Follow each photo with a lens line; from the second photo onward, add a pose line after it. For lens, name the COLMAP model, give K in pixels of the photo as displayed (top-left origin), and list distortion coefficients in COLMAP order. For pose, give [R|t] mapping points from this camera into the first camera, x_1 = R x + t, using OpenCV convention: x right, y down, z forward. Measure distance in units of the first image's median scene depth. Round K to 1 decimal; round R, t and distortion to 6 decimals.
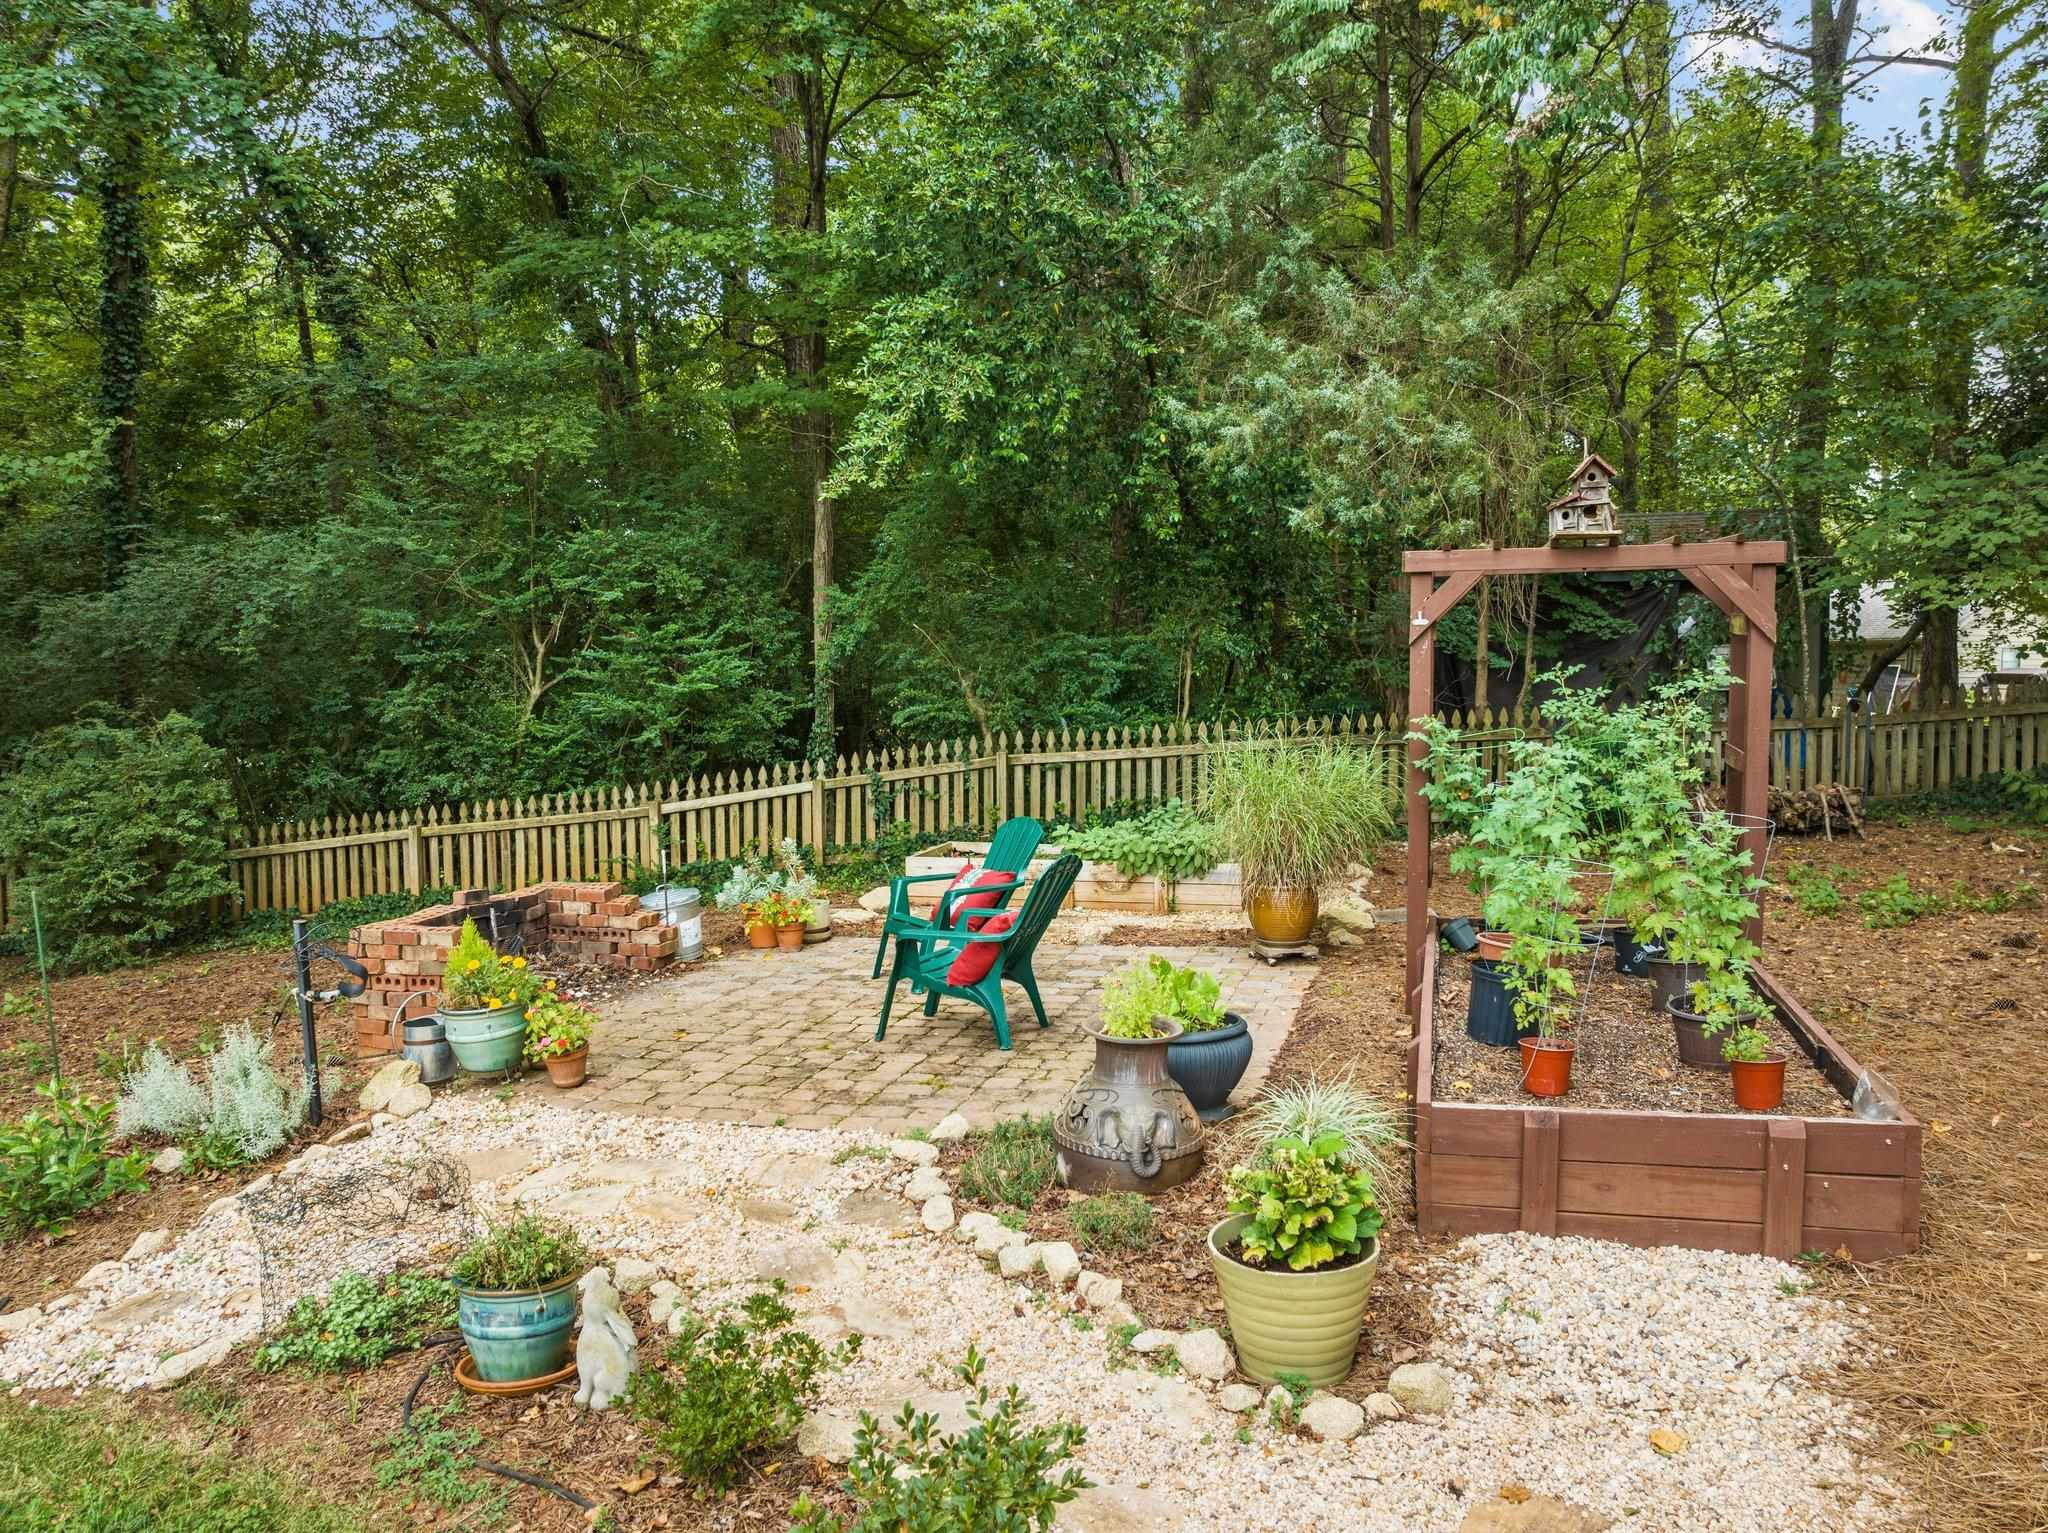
lens RADIAL K [[1447.1, 0, 1032.6], [0, 1447.1, 763.9], [0, 0, 1]] dist [-0.038239, -0.002293]
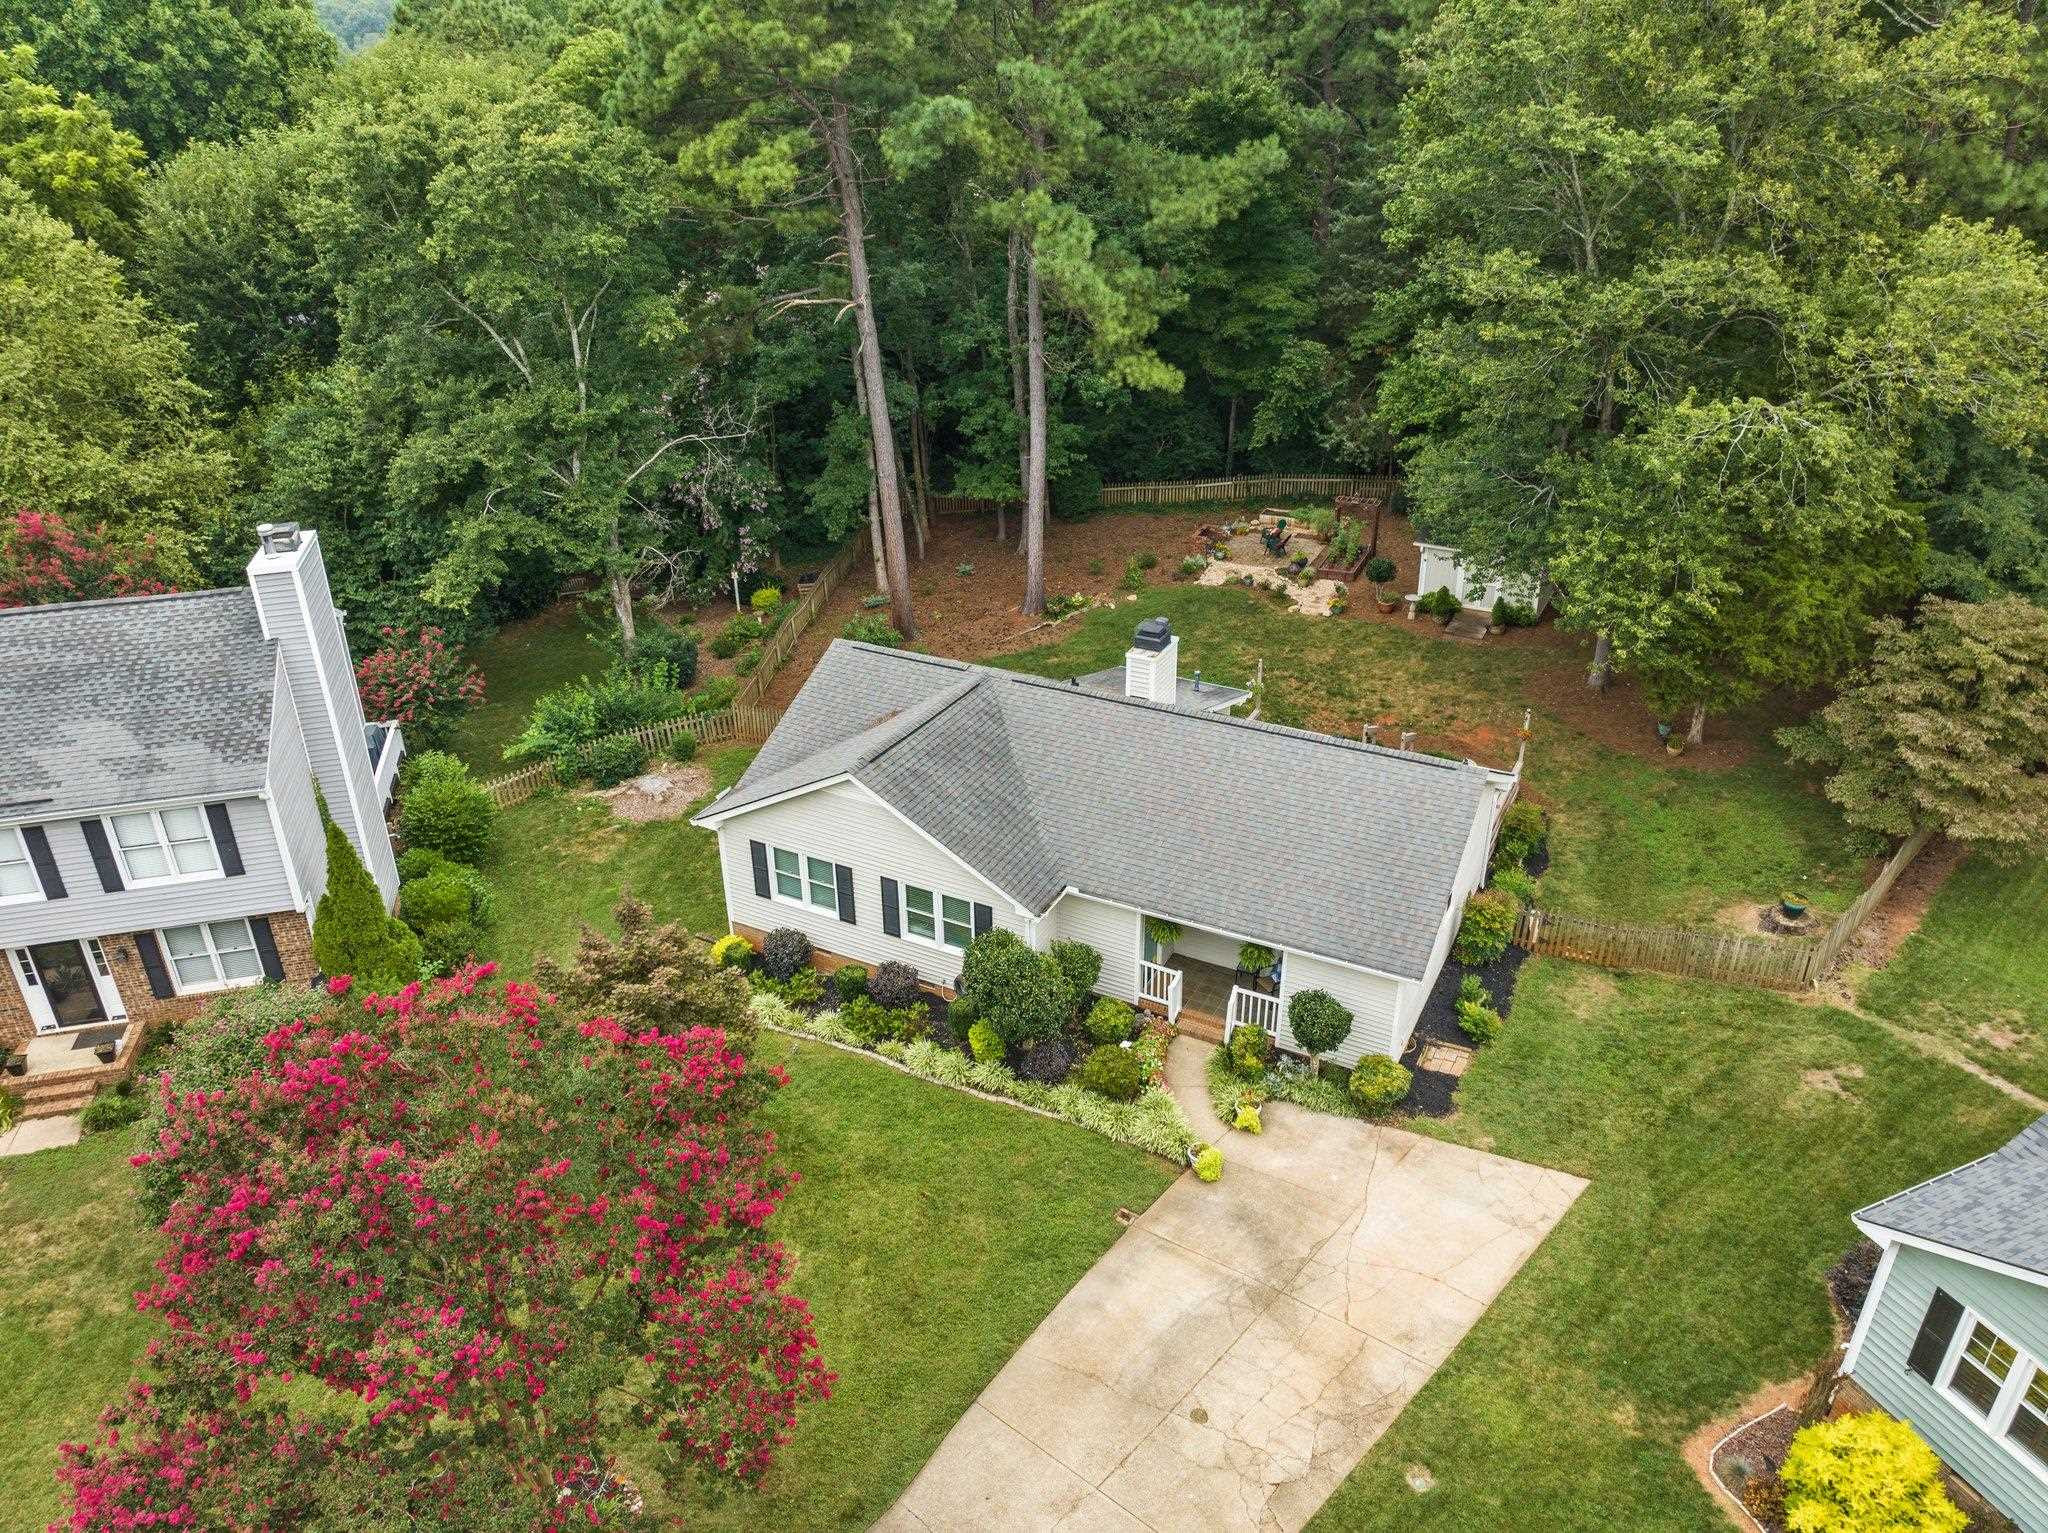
lens RADIAL K [[1447.1, 0, 1032.6], [0, 1447.1, 763.9], [0, 0, 1]] dist [-0.038239, -0.002293]
pose [[0.989487, 0.064646, -0.129367, -0.208041], [-0.007182, 0.915392, 0.402498, -1.522714], [0.144442, -0.397338, 0.906234, -5.359563]]
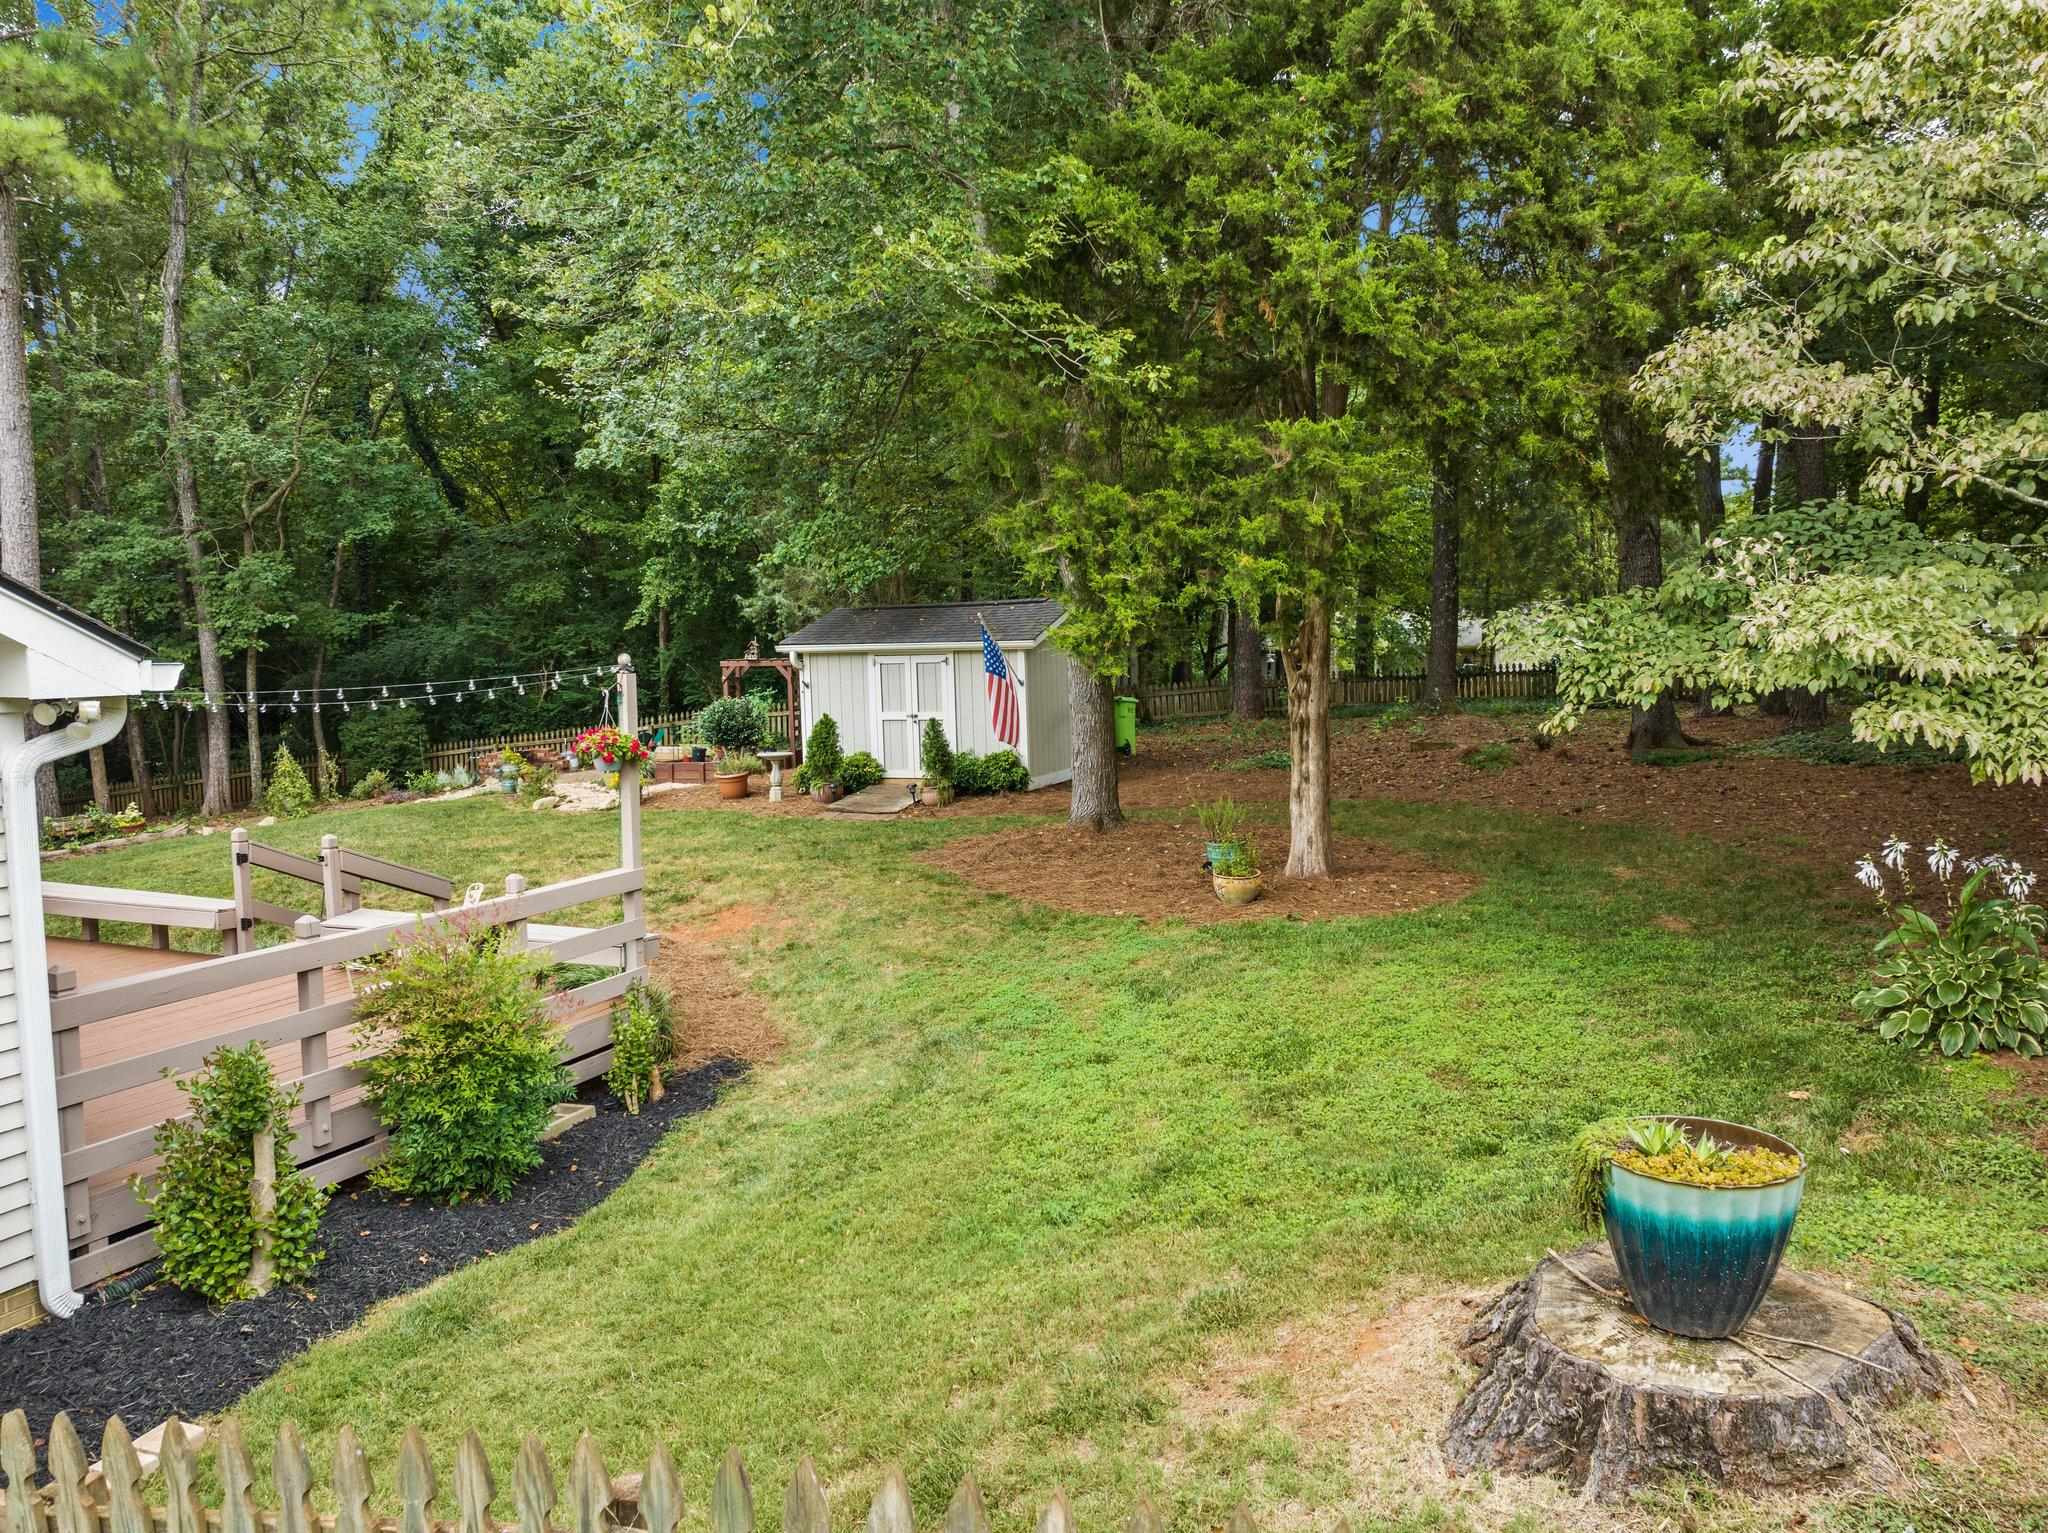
lens RADIAL K [[1447.1, 0, 1032.6], [0, 1447.1, 763.9], [0, 0, 1]] dist [-0.038239, -0.002293]
pose [[0.998735, 0.001937, -0.050254, 1.052270], [-0.001329, 0.999926, 0.012129, 0.077685], [0.050274, -0.012047, 0.998663, -2.434627]]
